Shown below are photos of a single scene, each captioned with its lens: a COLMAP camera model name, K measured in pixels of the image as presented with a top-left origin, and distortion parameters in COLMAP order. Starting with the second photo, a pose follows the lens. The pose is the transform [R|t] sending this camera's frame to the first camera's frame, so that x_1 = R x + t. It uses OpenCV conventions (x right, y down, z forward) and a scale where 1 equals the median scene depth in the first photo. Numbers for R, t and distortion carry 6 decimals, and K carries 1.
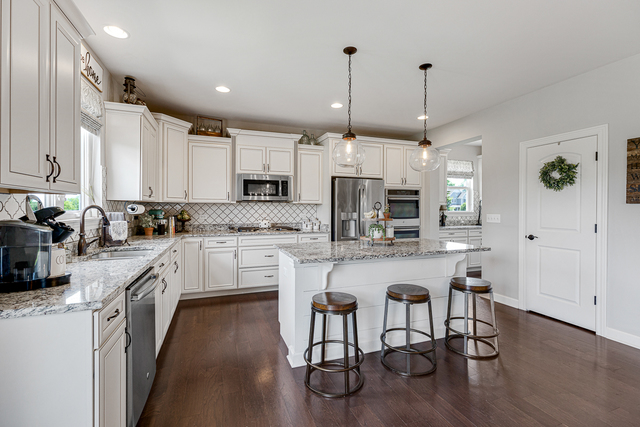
lens RADIAL K [[292.4, 0, 324.1], [0, 292.4, 211.8], [0, 0, 1]] dist [0.005437, -0.000233]
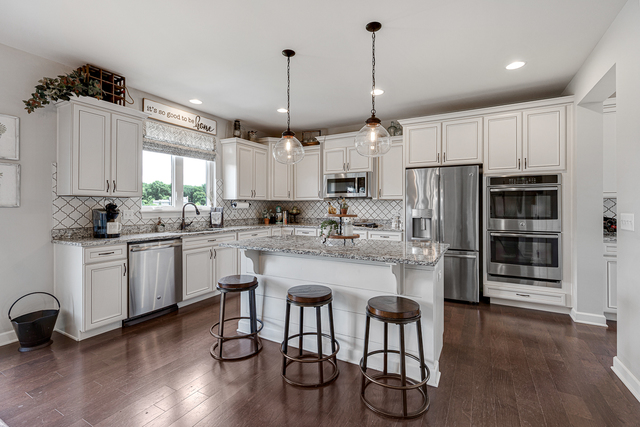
lens RADIAL K [[292.4, 0, 320.7], [0, 292.4, 204.4], [0, 0, 1]] dist [0.005437, -0.000233]
pose [[0.645338, -0.005435, -0.763878, 0.555112], [-0.007965, 0.999872, -0.013843, 0.003007], [0.763856, 0.015018, 0.645212, 0.241303]]
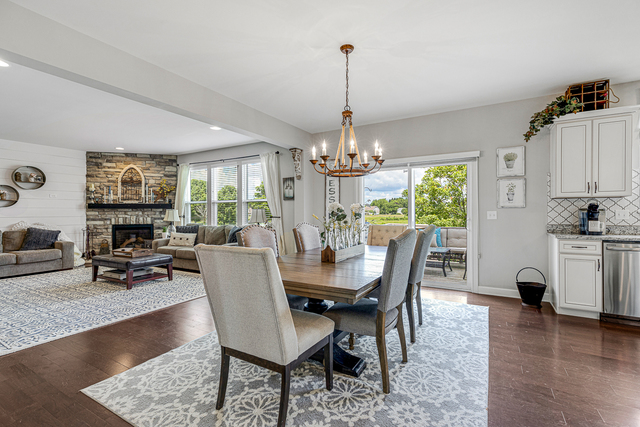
lens RADIAL K [[292.4, 0, 321.3], [0, 292.4, 212.5], [0, 0, 1]] dist [0.005437, -0.000233]
pose [[-0.773190, 0.001874, -0.634172, 0.717576], [-0.003727, 0.999965, 0.007499, 0.015035], [0.634164, 0.008161, -0.773156, 0.446836]]
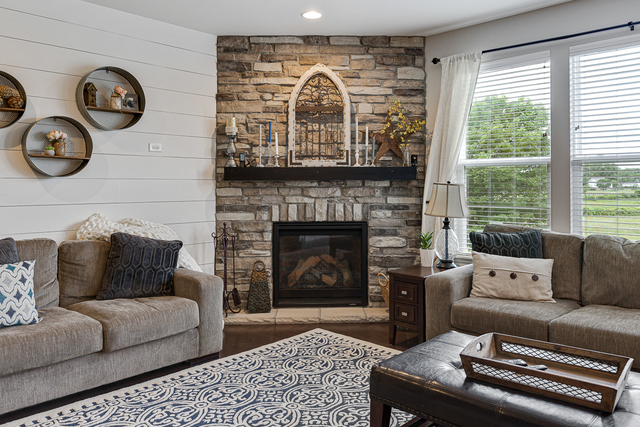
lens RADIAL K [[483.8, 0, 324.6], [0, 483.8, 179.5], [0, 0, 1]] dist [-0.005952, 0.009210]
pose [[-0.901127, -0.005686, -0.433519, 0.931915], [-0.004394, 0.999982, -0.003983, 0.011737], [0.433534, -0.001684, -0.901136, -0.556197]]
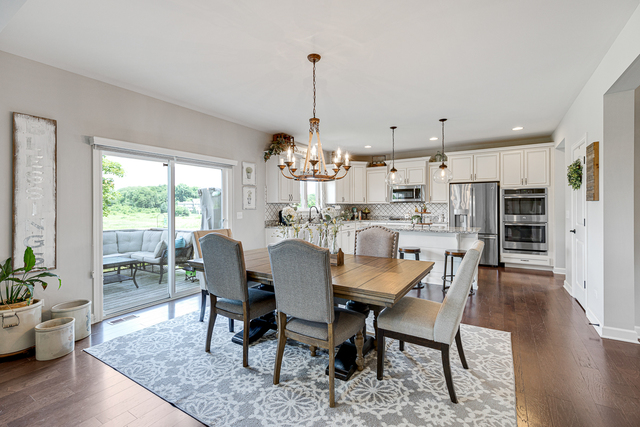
lens RADIAL K [[292.4, 0, 320.9], [0, 292.4, 206.8], [0, 0, 1]] dist [0.005437, -0.000233]
pose [[0.603284, -0.004704, -0.797512, 0.795543], [-0.002631, 0.999965, -0.007888, 0.003991], [0.797522, 0.006858, 0.603251, -0.341995]]
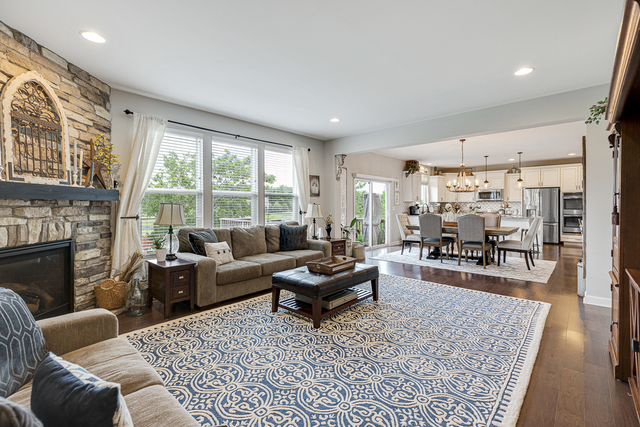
lens RADIAL K [[292.4, 0, 320.3], [0, 292.4, 206.1], [0, 0, 1]] dist [0.005437, -0.000233]
pose [[0.455306, -0.002237, -0.890332, 1.258704], [-0.005087, 0.999974, -0.005114, 0.023326], [0.890320, 0.006858, 0.455283, -1.253462]]
